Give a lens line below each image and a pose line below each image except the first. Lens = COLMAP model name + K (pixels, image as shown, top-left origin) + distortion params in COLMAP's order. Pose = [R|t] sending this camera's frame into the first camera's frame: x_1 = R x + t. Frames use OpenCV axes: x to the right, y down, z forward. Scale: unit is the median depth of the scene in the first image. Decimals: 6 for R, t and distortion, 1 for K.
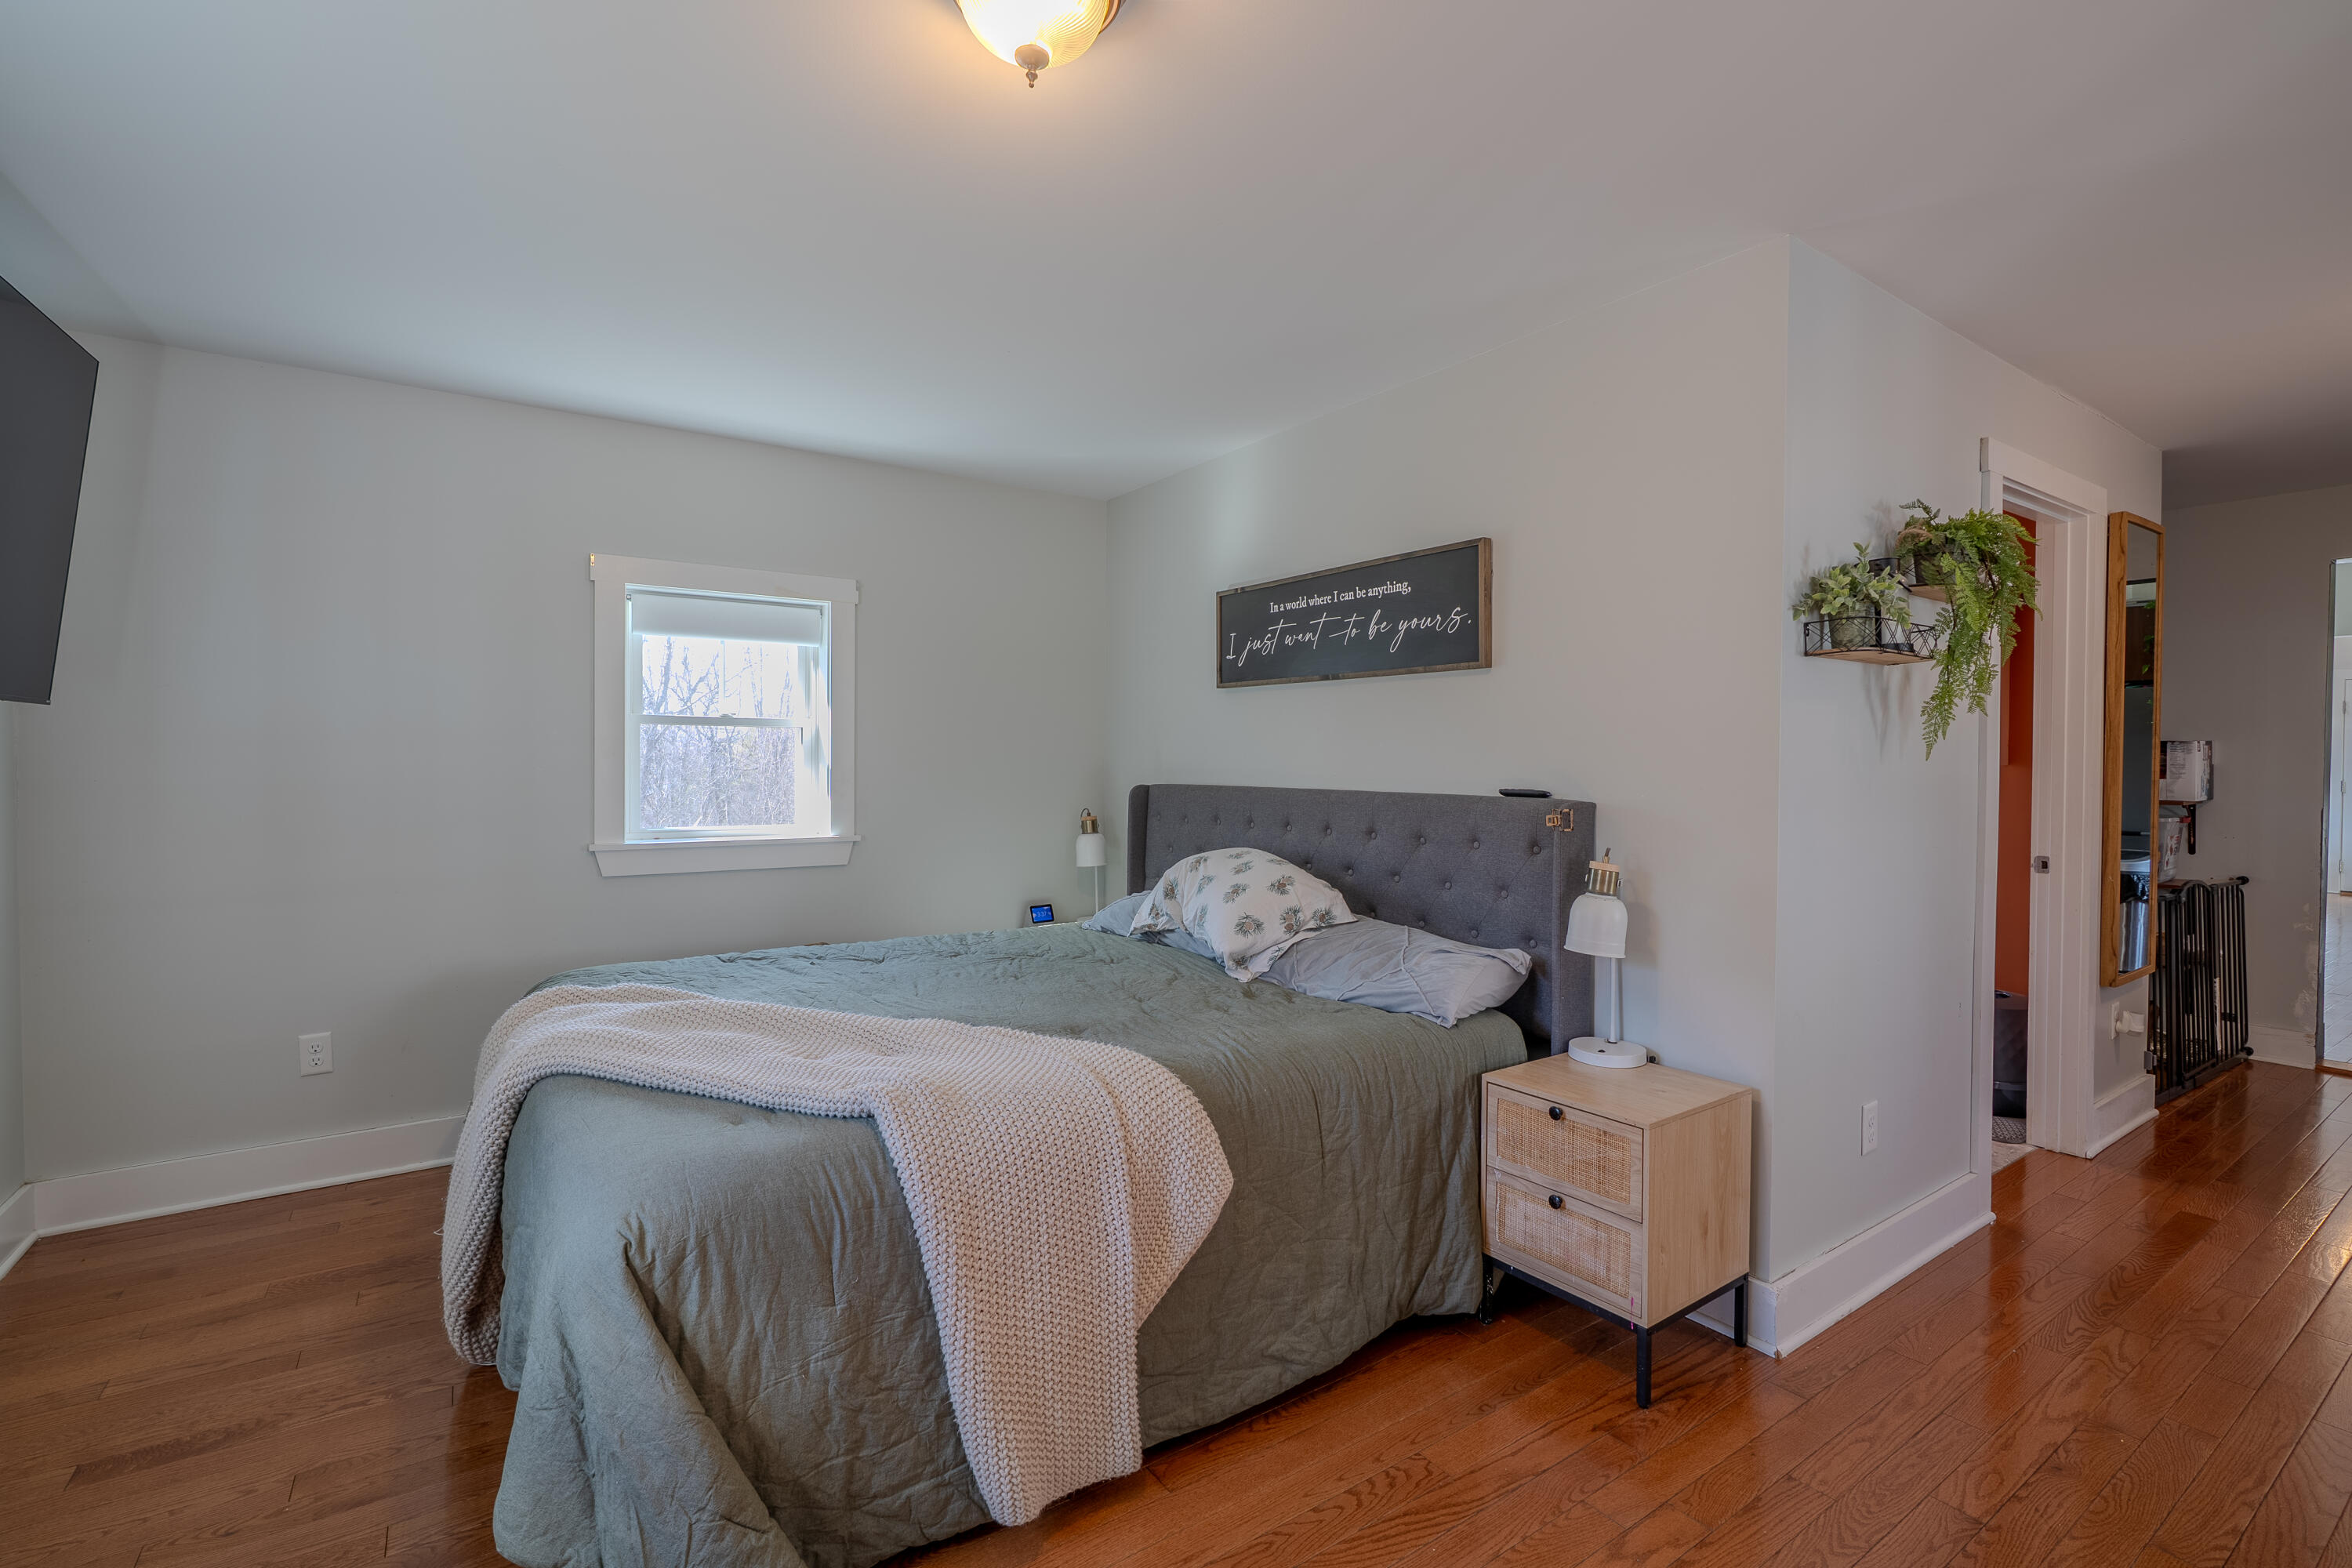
lens RADIAL K [[1056.1, 0, 1179.7], [0, 1056.1, 783.1], [0, 0, 1]] dist [-0.002571, 0.001887]
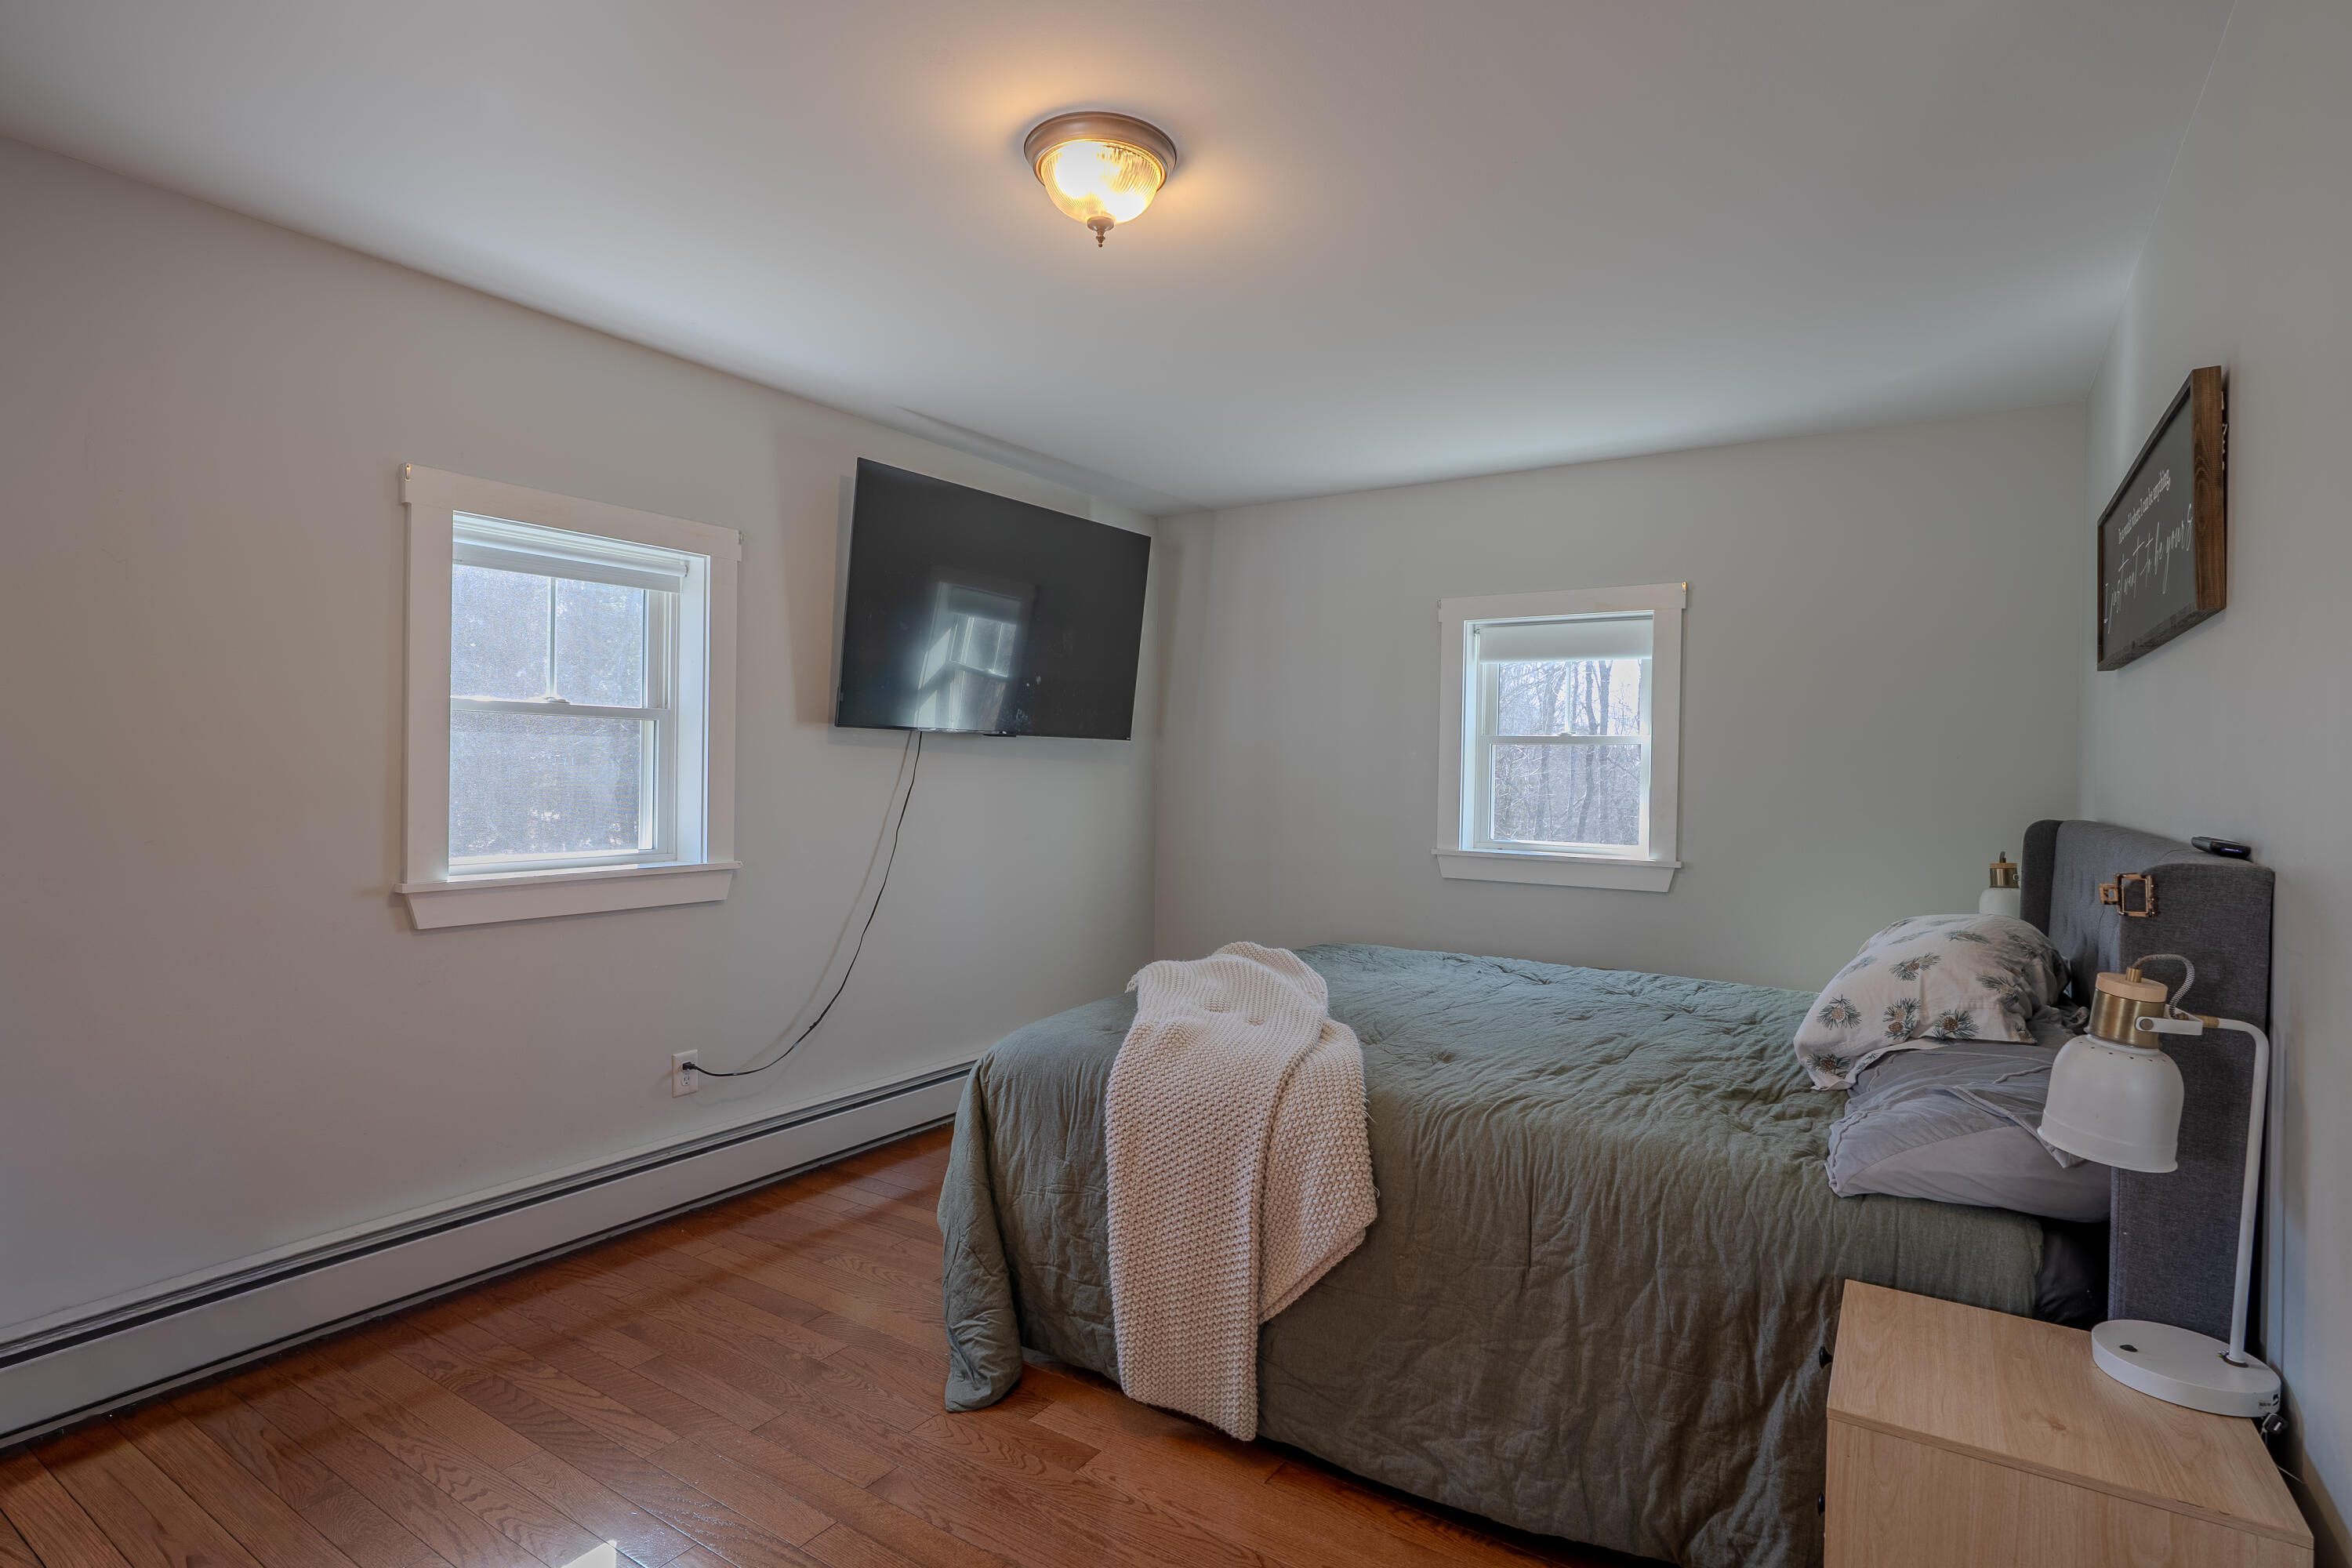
lens RADIAL K [[1160.5, 0, 1181.3], [0, 1160.5, 775.5], [0, 0, 1]] dist [0.001141, 0.000160]
pose [[0.381368, 0.005503, -0.924407, 0.810557], [-0.032082, 0.999459, -0.007286, -0.006807], [0.923867, 0.032436, 0.381338, 0.378748]]
